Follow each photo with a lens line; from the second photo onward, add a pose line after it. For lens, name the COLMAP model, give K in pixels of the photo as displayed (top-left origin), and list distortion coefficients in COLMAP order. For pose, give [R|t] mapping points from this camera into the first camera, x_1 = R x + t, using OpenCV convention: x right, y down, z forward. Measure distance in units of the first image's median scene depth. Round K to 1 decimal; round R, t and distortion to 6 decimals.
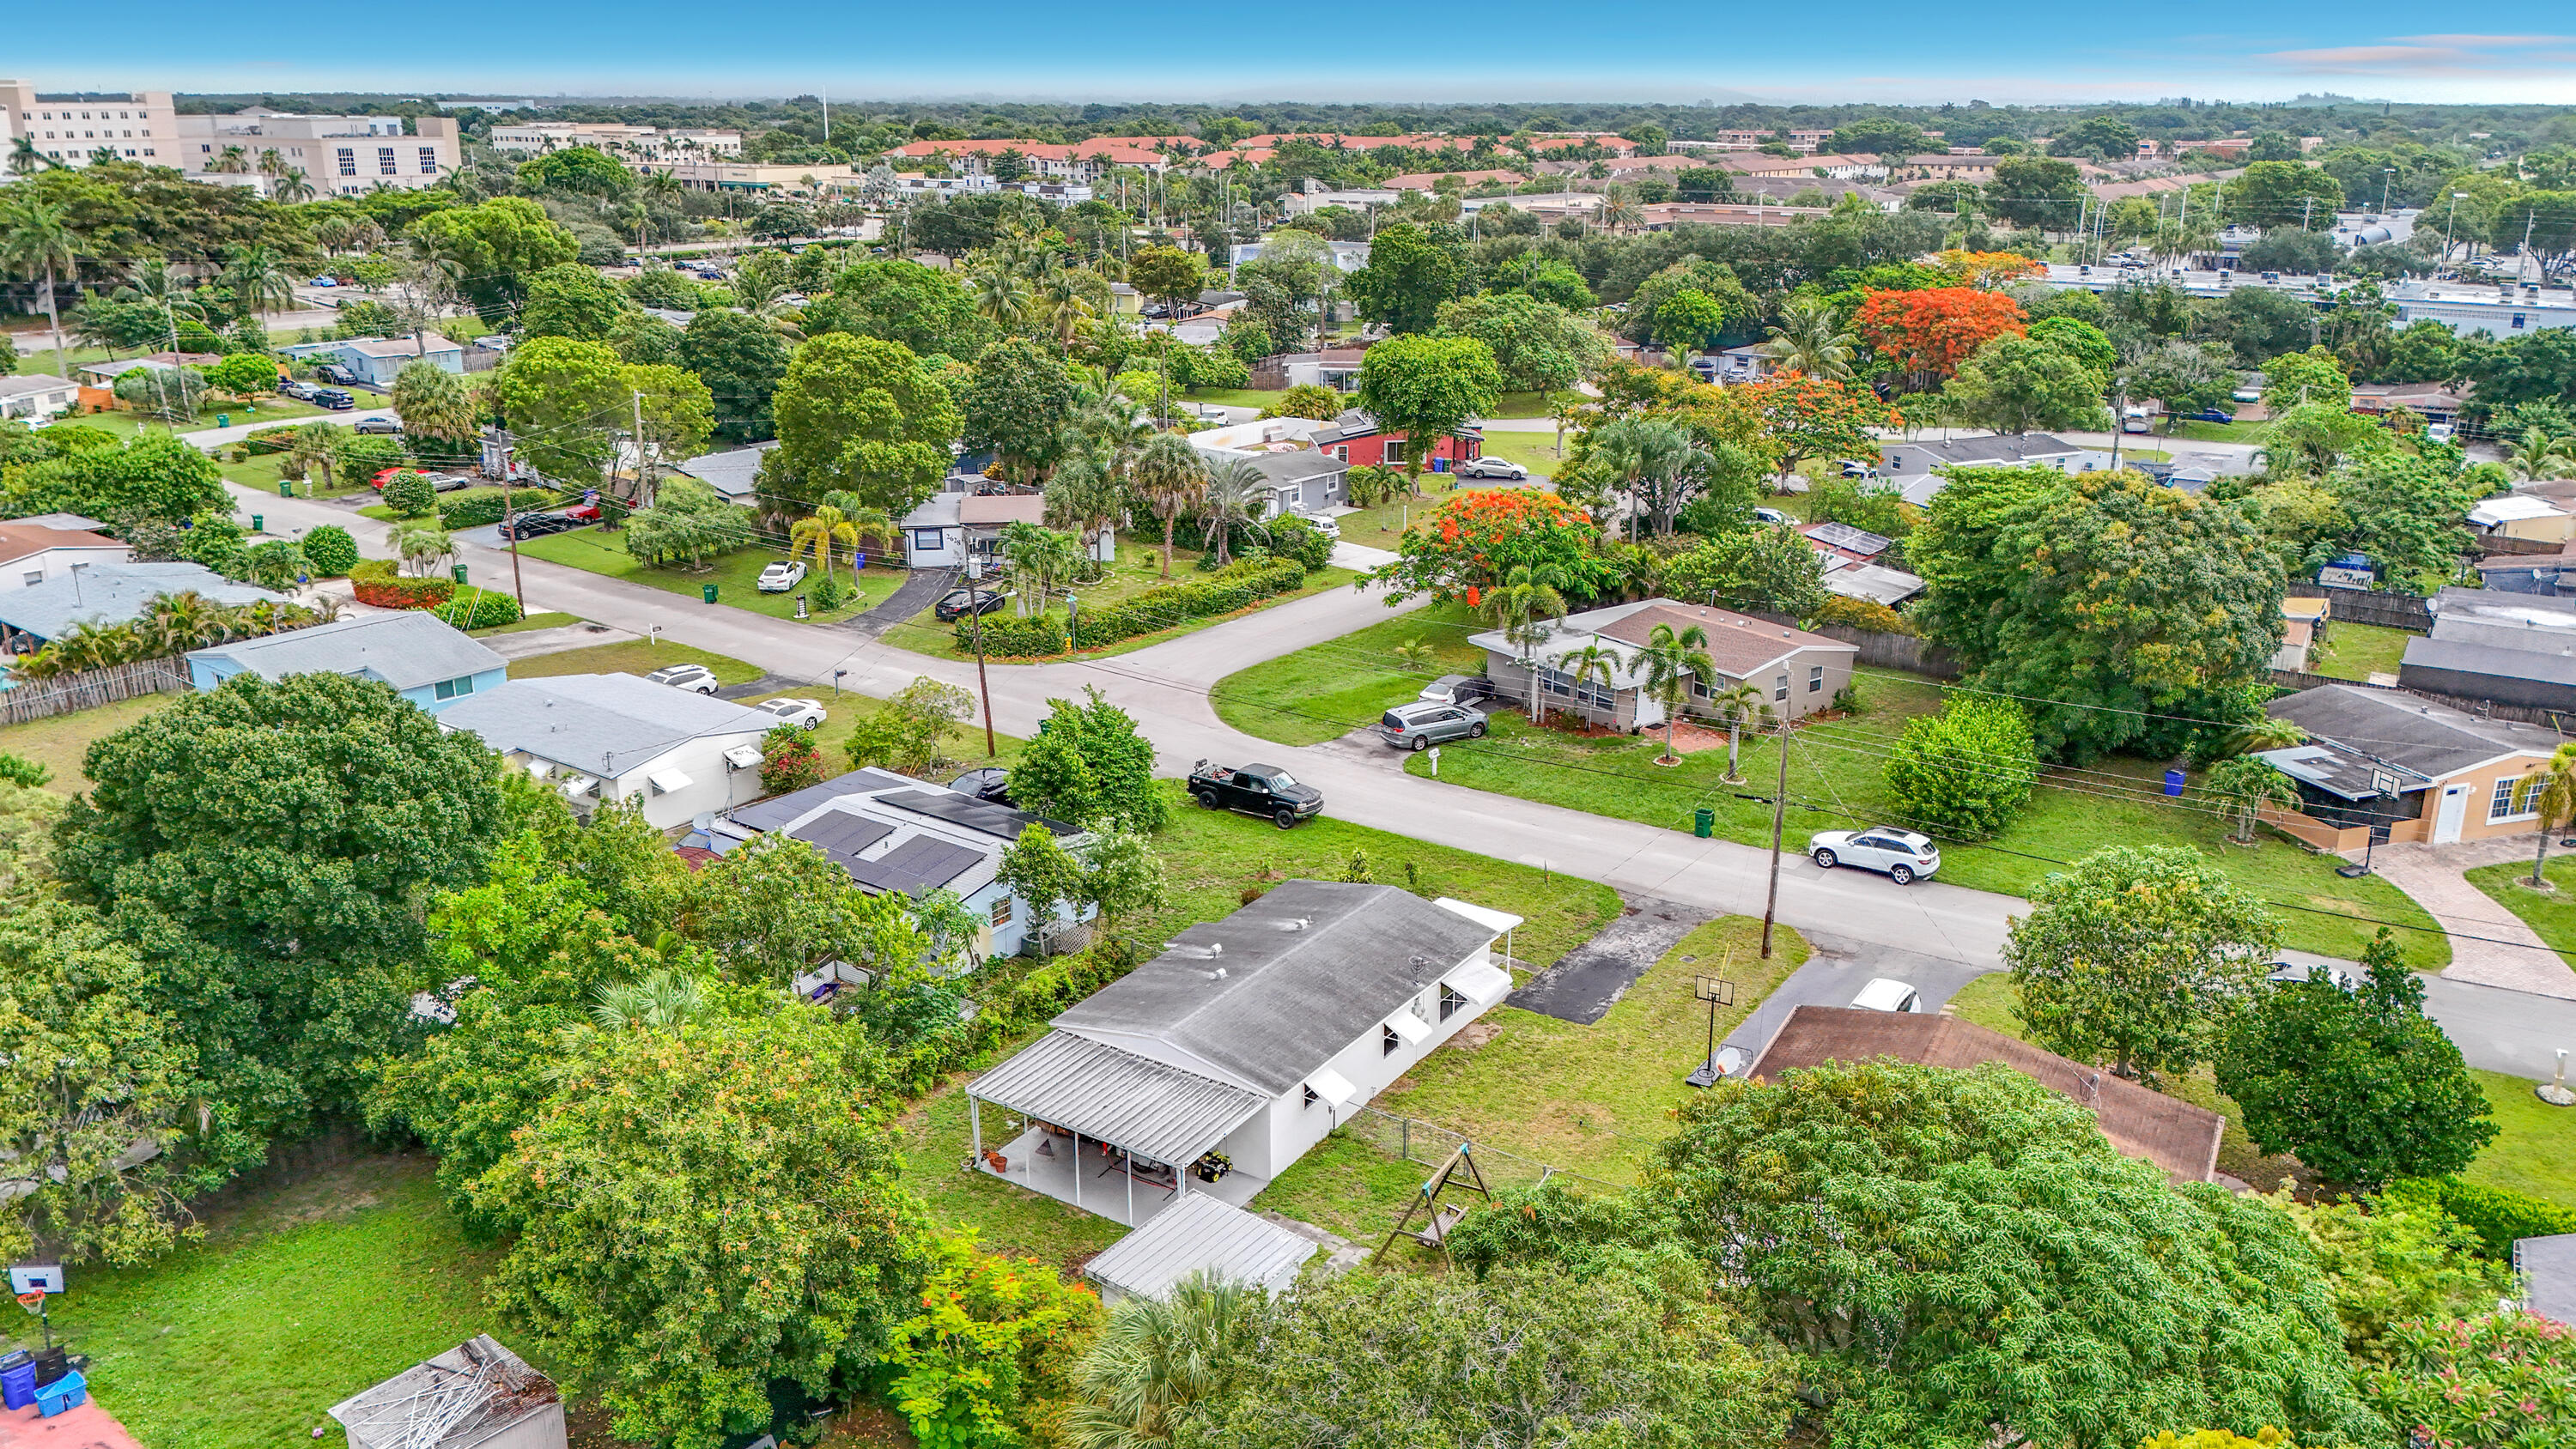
lens RADIAL K [[1943.1, 0, 1288.0], [0, 1943.1, 724.5], [0, 0, 1]] dist [0.060660, -0.079223]
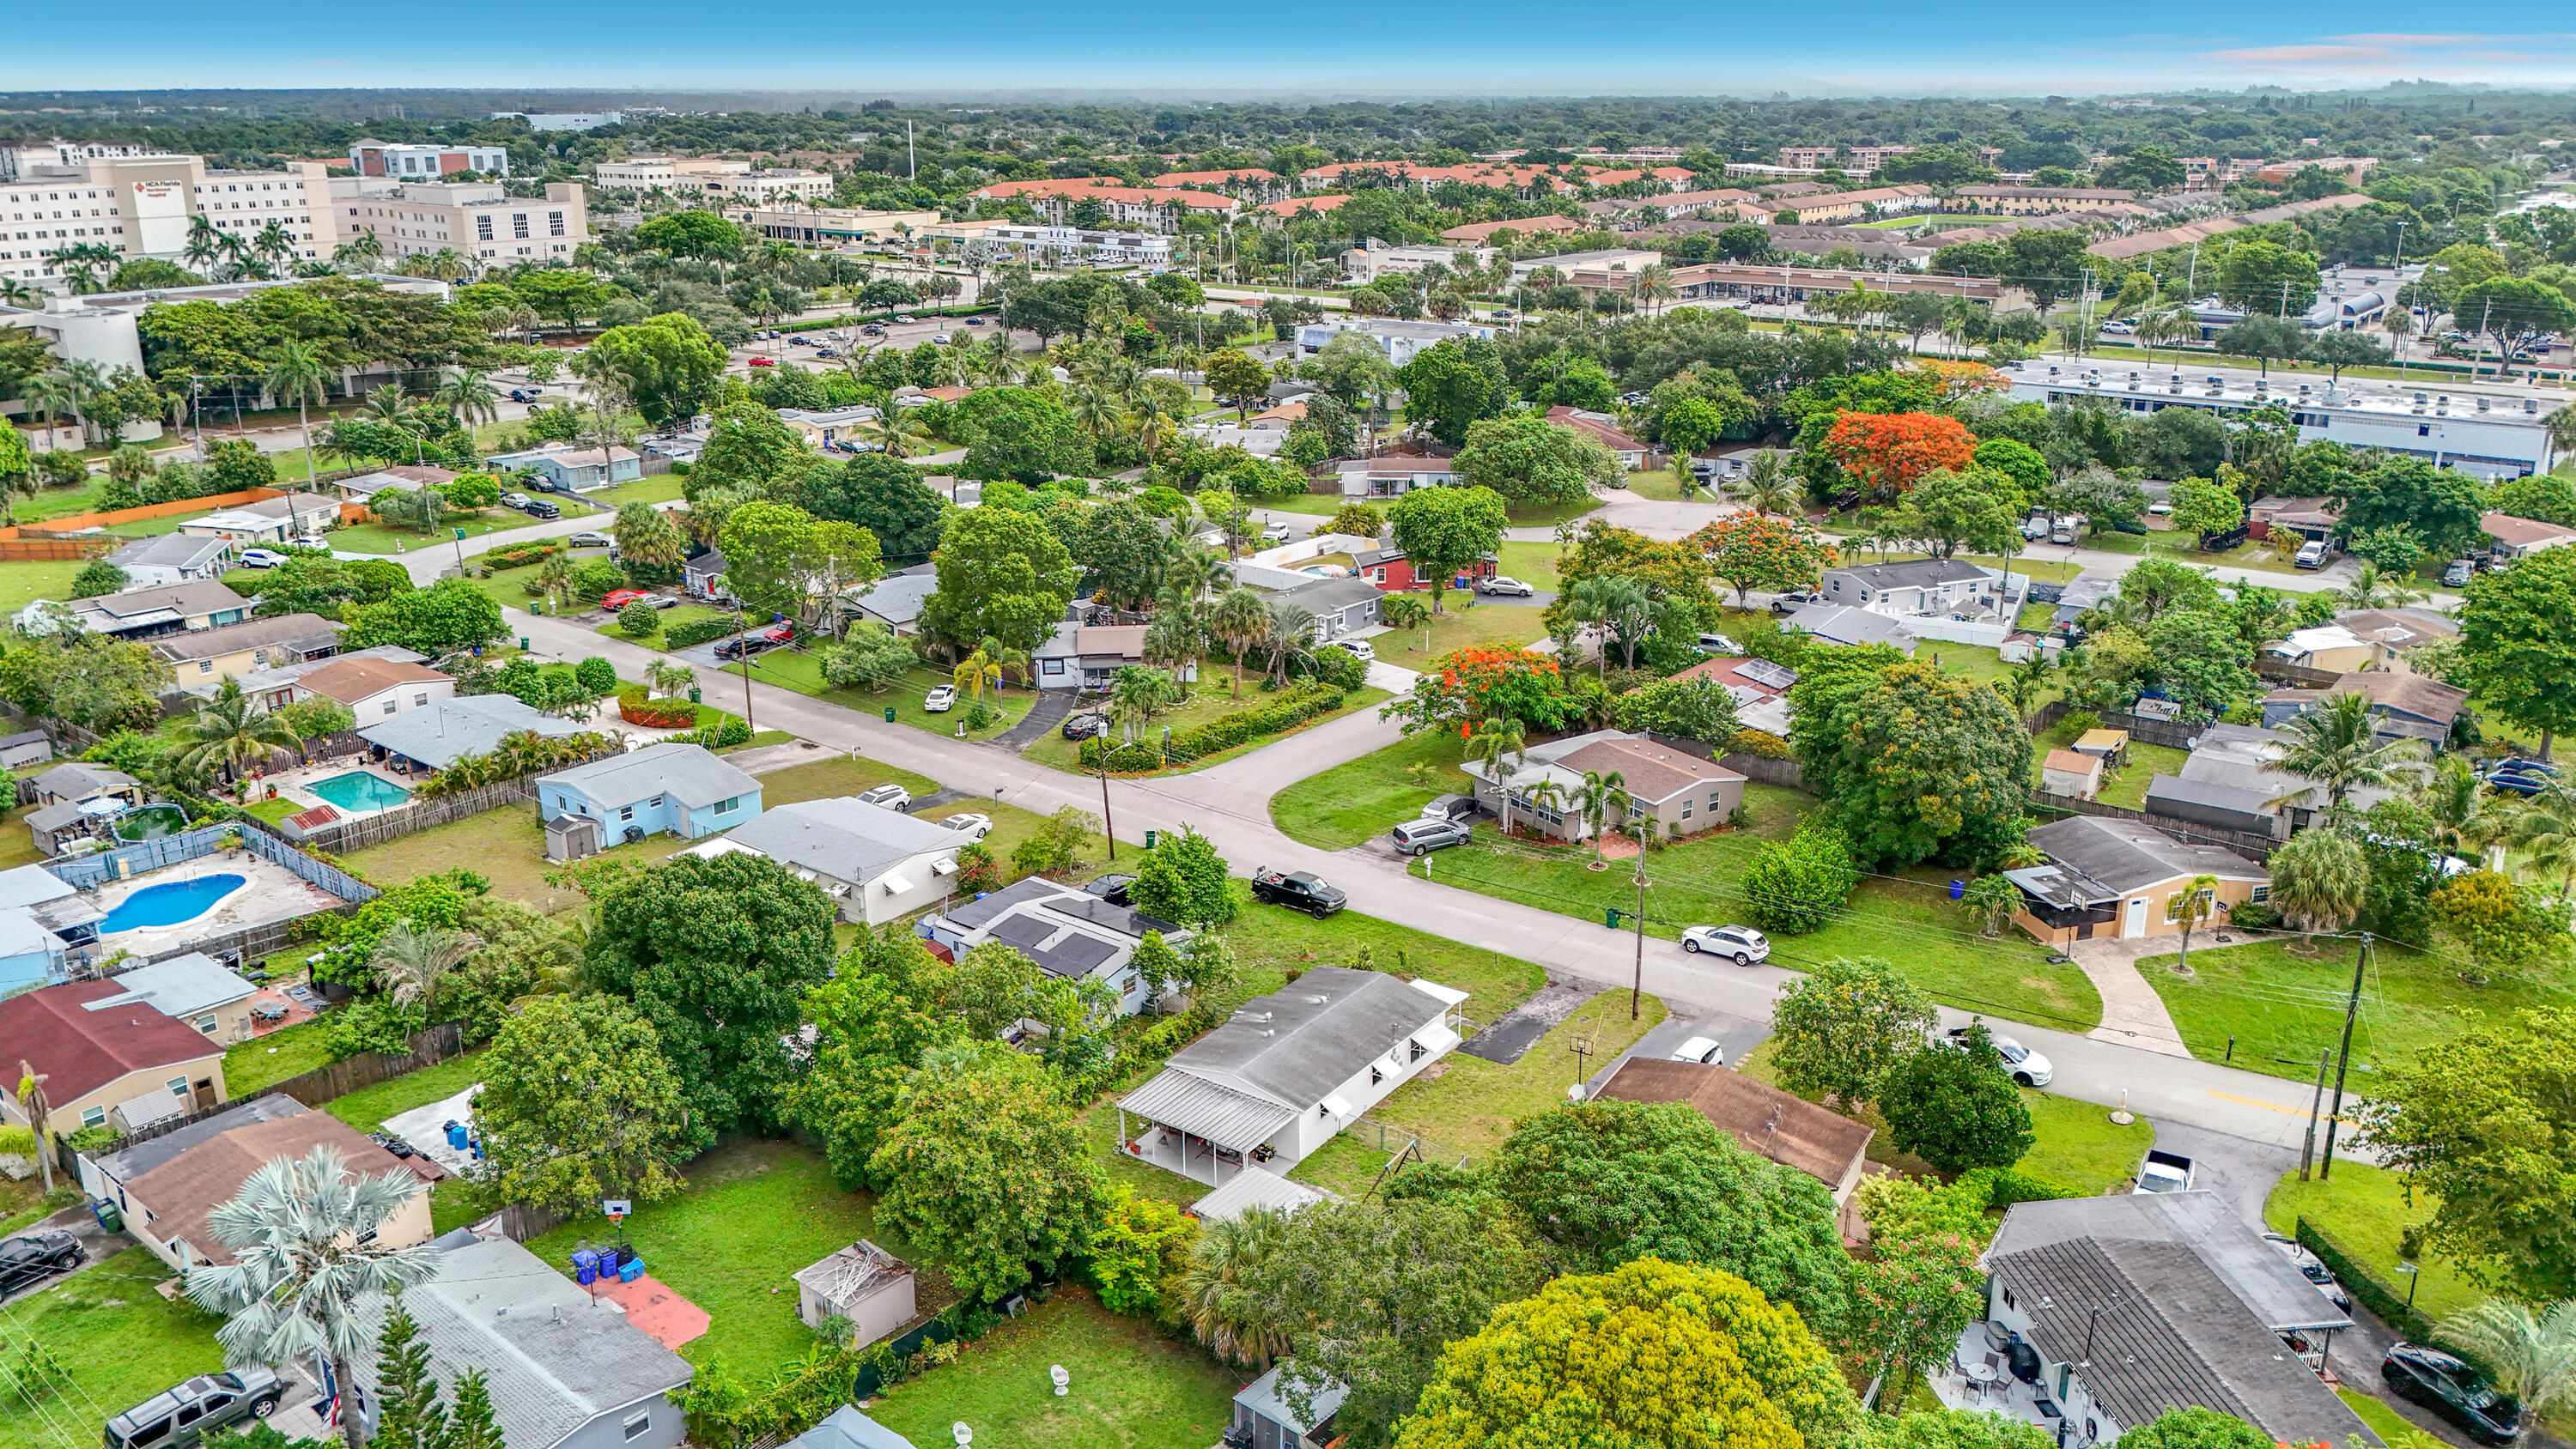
lens RADIAL K [[1946.6, 0, 1298.2], [0, 1946.6, 743.1], [0, 0, 1]] dist [0.100185, -0.206718]
pose [[0.999546, 0.004891, -0.029738, 0.024964], [-0.004511, 0.999908, 0.012820, -0.095074], [0.029798, -0.012680, 0.999476, -0.436253]]
